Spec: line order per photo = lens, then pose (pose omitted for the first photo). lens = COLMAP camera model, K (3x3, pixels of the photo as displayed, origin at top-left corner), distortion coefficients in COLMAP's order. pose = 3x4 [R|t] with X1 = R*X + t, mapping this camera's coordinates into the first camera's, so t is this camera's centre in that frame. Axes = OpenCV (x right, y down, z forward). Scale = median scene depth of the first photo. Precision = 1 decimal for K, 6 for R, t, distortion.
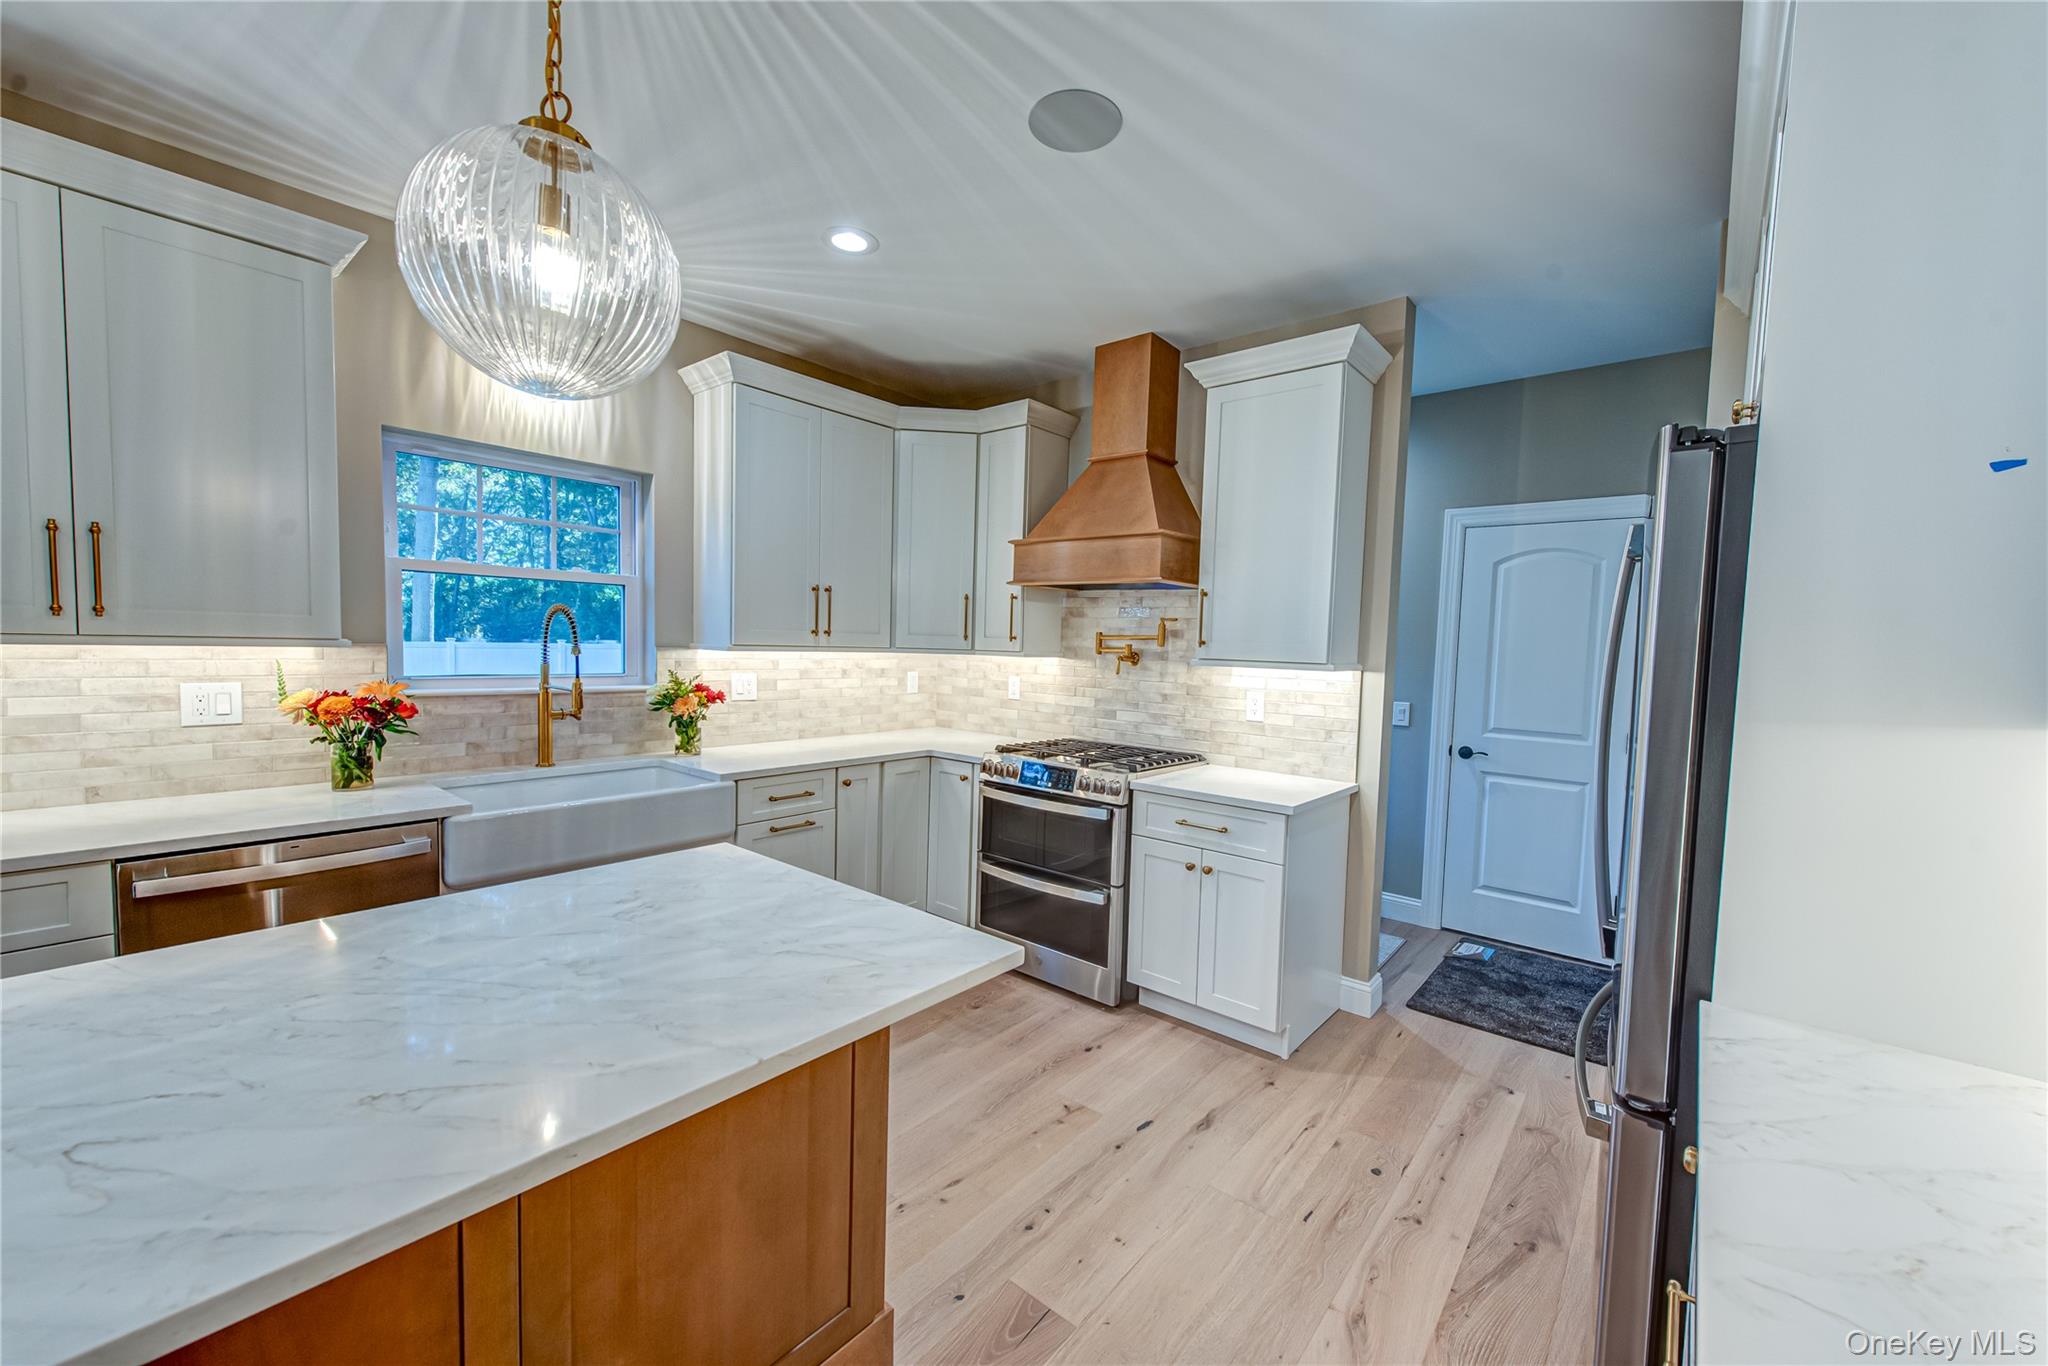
lens RADIAL K [[793.7, 0, 1028.2], [0, 793.7, 689.2], [0, 0, 1]] dist [0.008999, -0.000986]
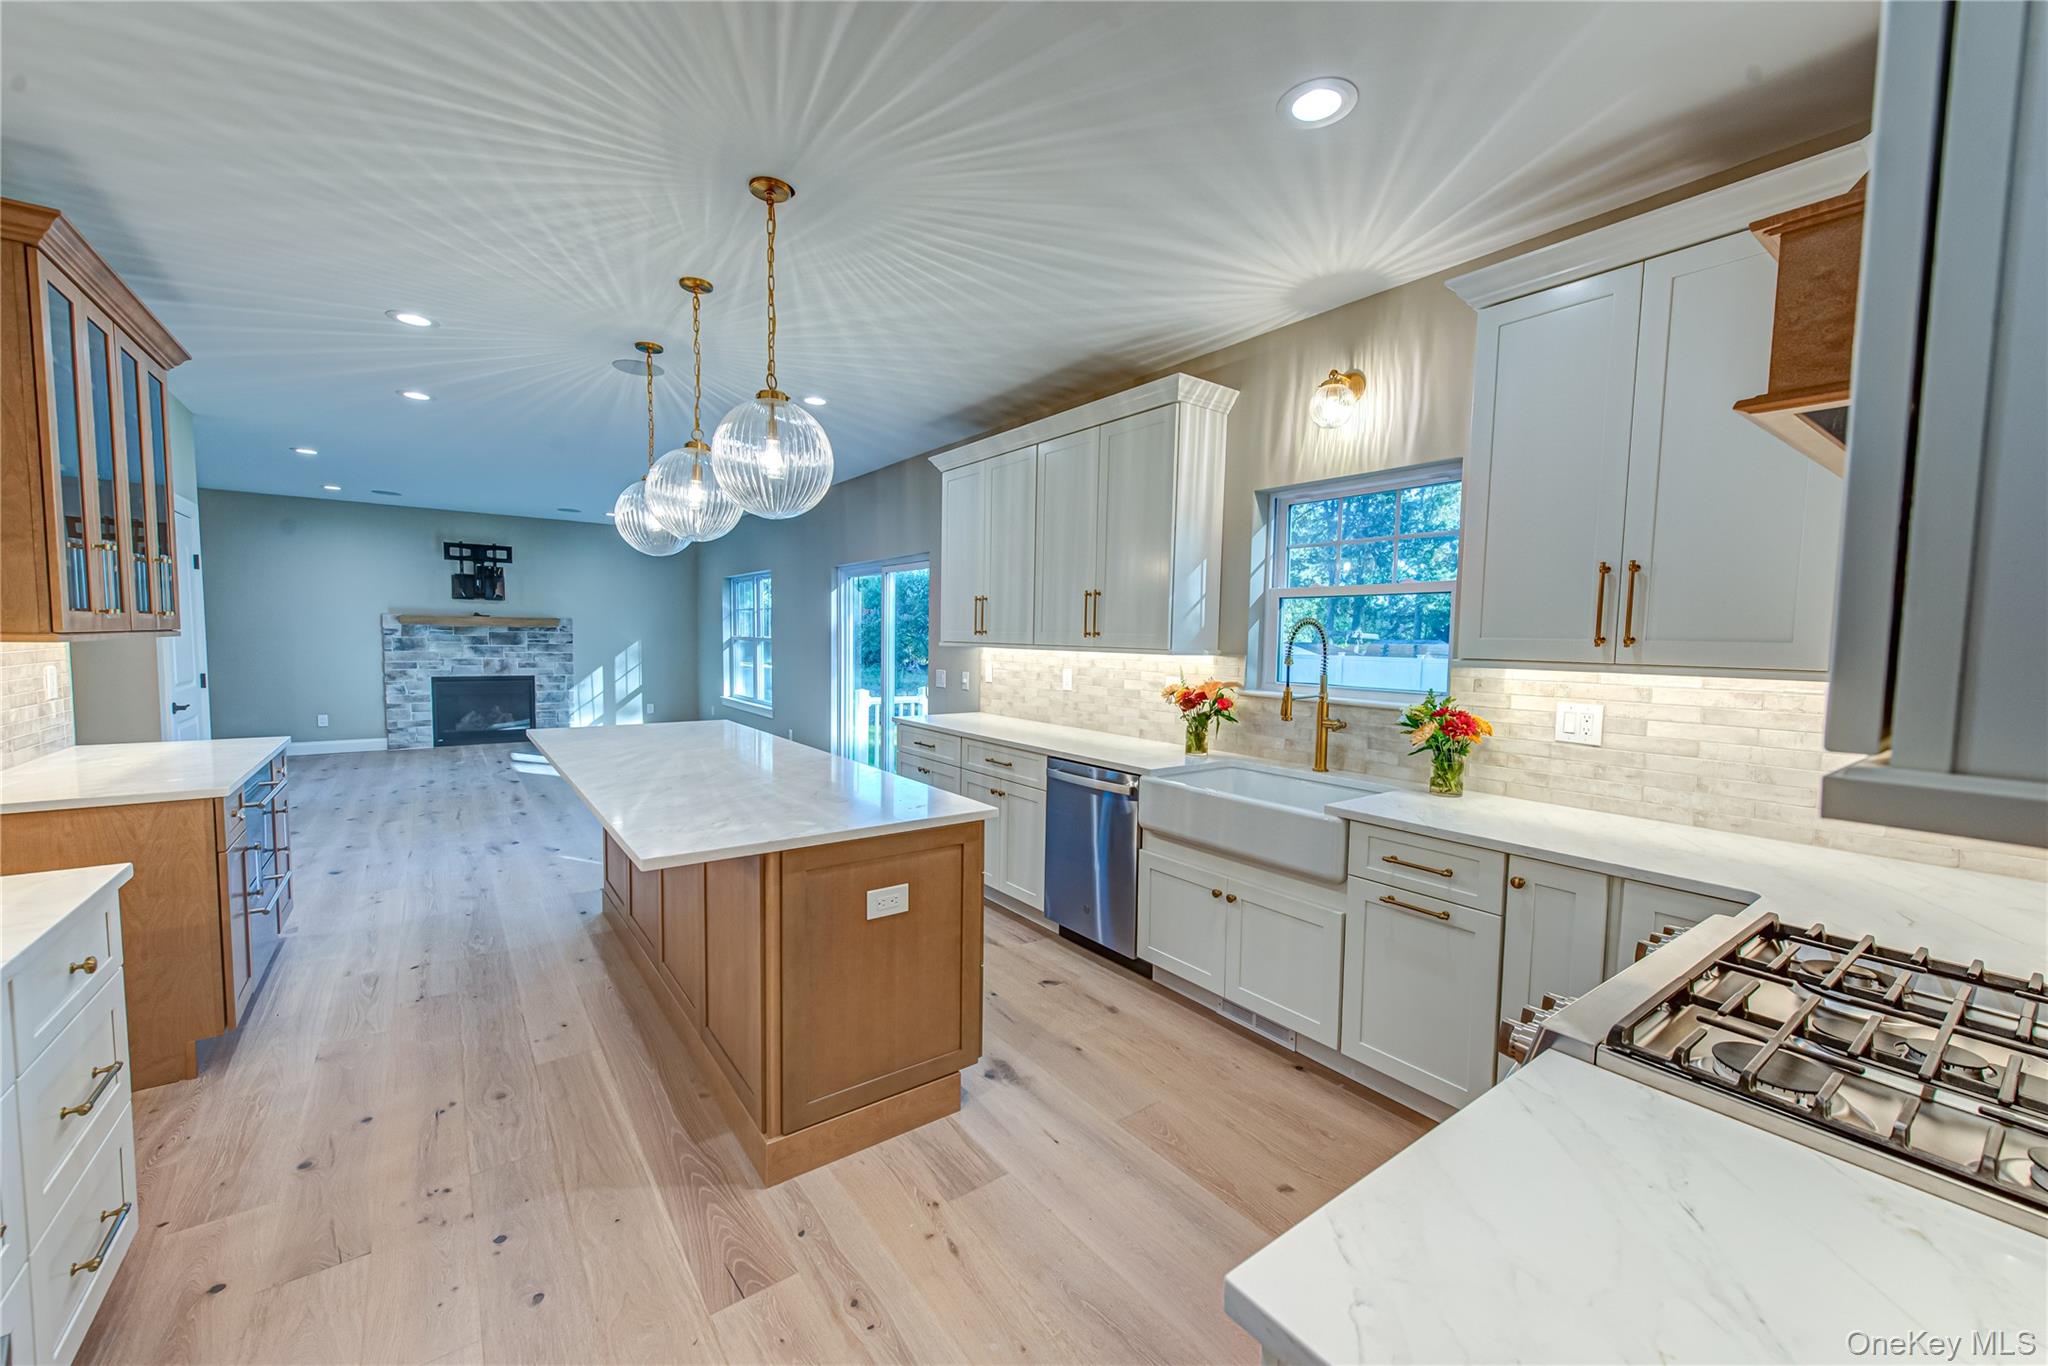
lens RADIAL K [[793.7, 0, 1034.6], [0, 793.7, 688.4], [0, 0, 1]] dist [0.008999, -0.000986]
pose [[-0.225711, 0.033295, -0.973625, 0.455750], [-0.082748, 0.995149, 0.053214, -0.033904], [0.970674, 0.092577, -0.221861, 0.766626]]
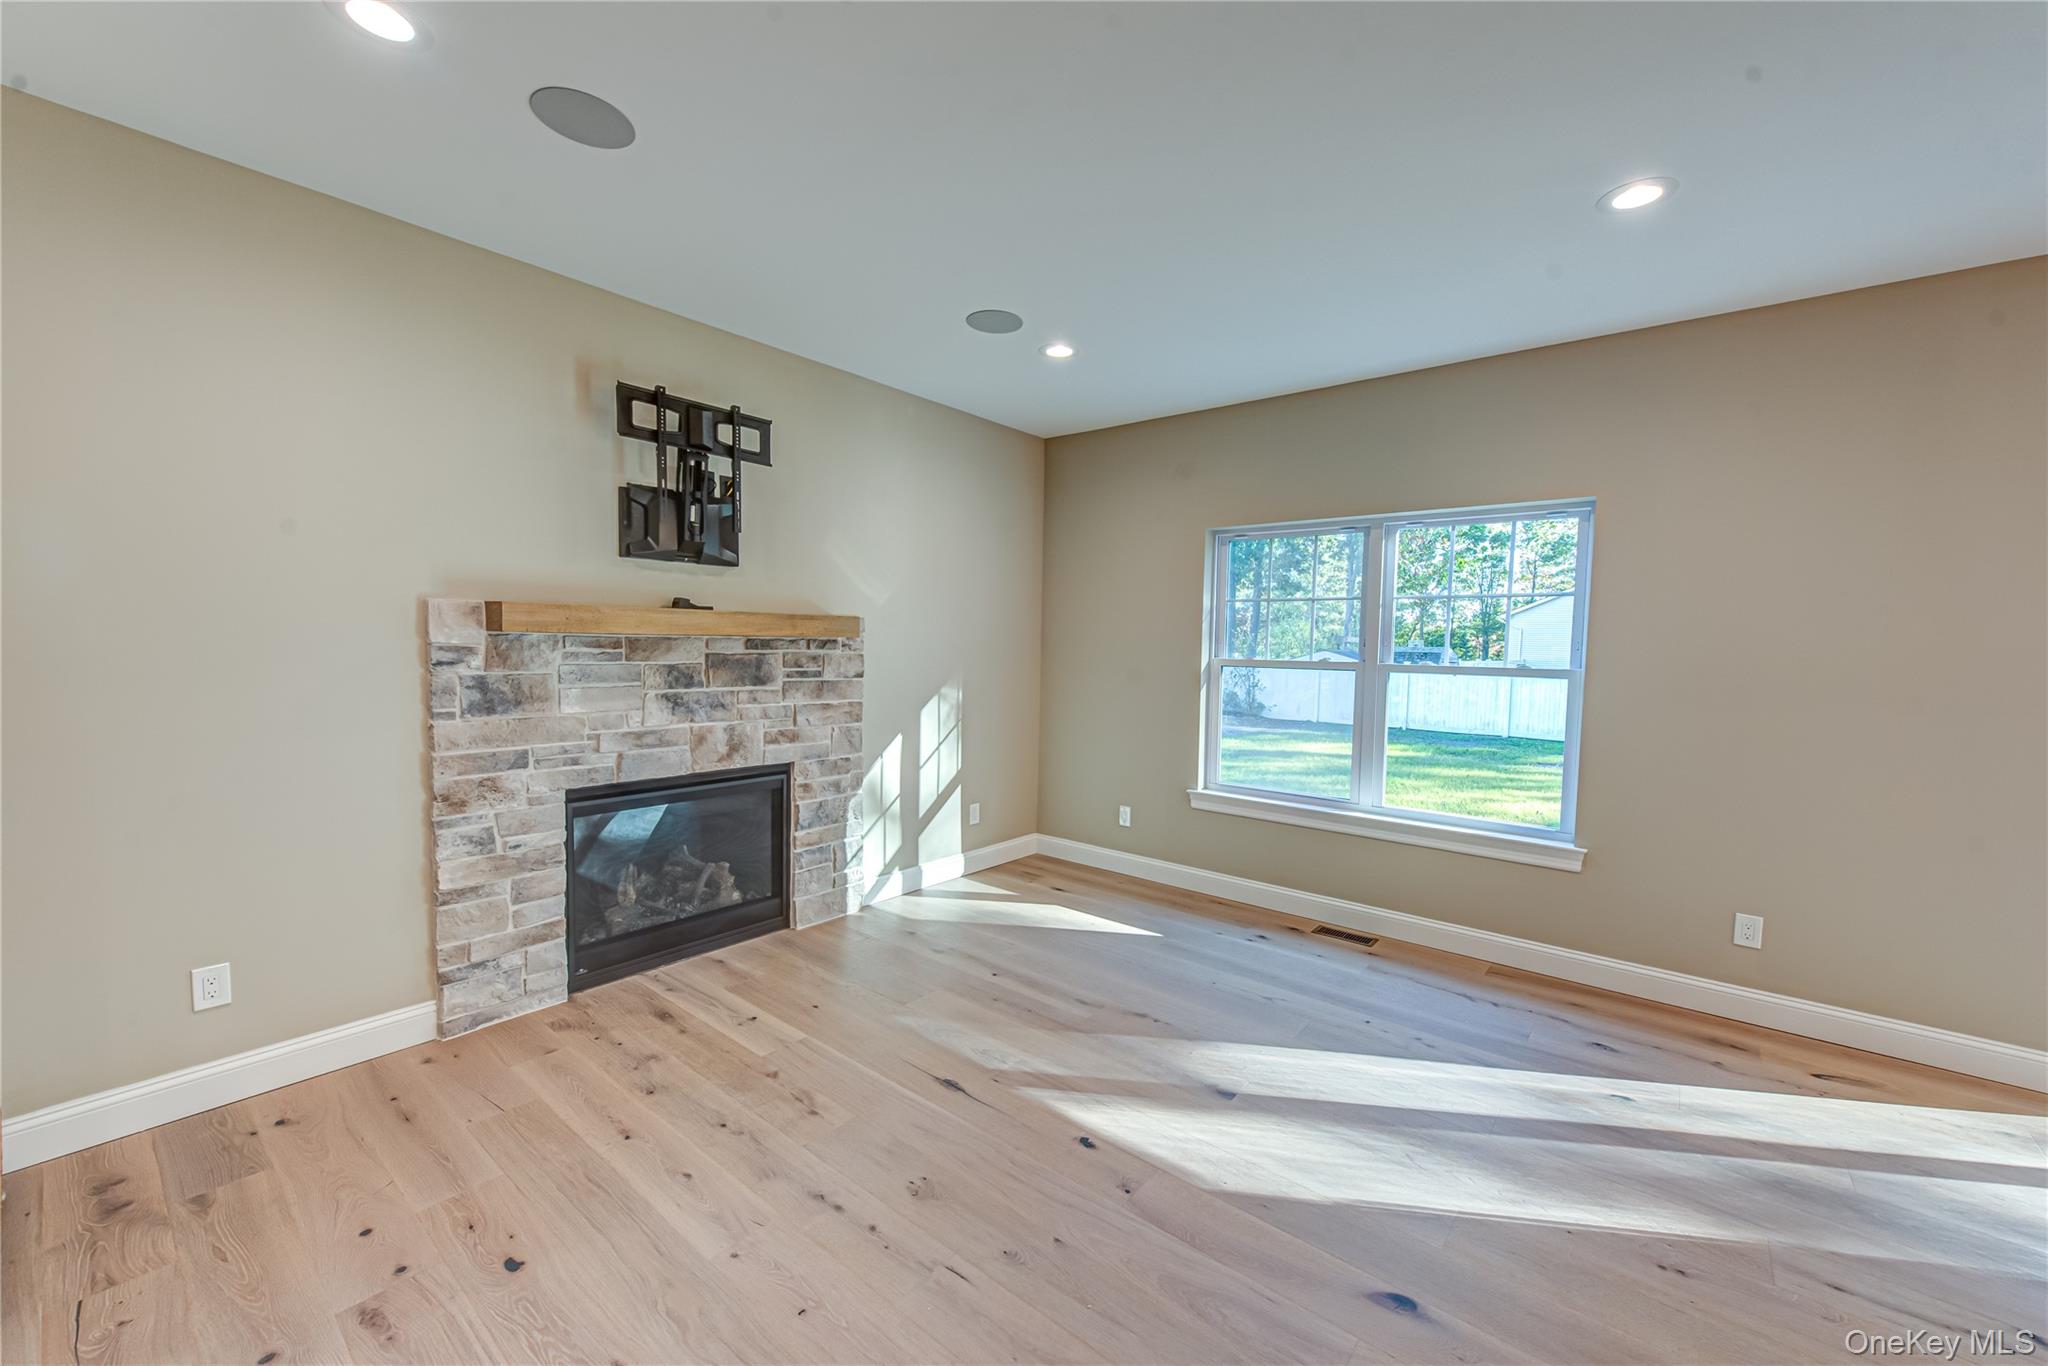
lens RADIAL K [[793.7, 0, 1034.1], [0, 793.7, 689.5], [0, 0, 1]] dist [0.008999, -0.000986]
pose [[0.017961, 0.029057, -0.999416, 0.424148], [-0.076338, 0.996700, 0.027606, -0.031498], [0.996920, 0.075797, 0.020120, 0.714693]]
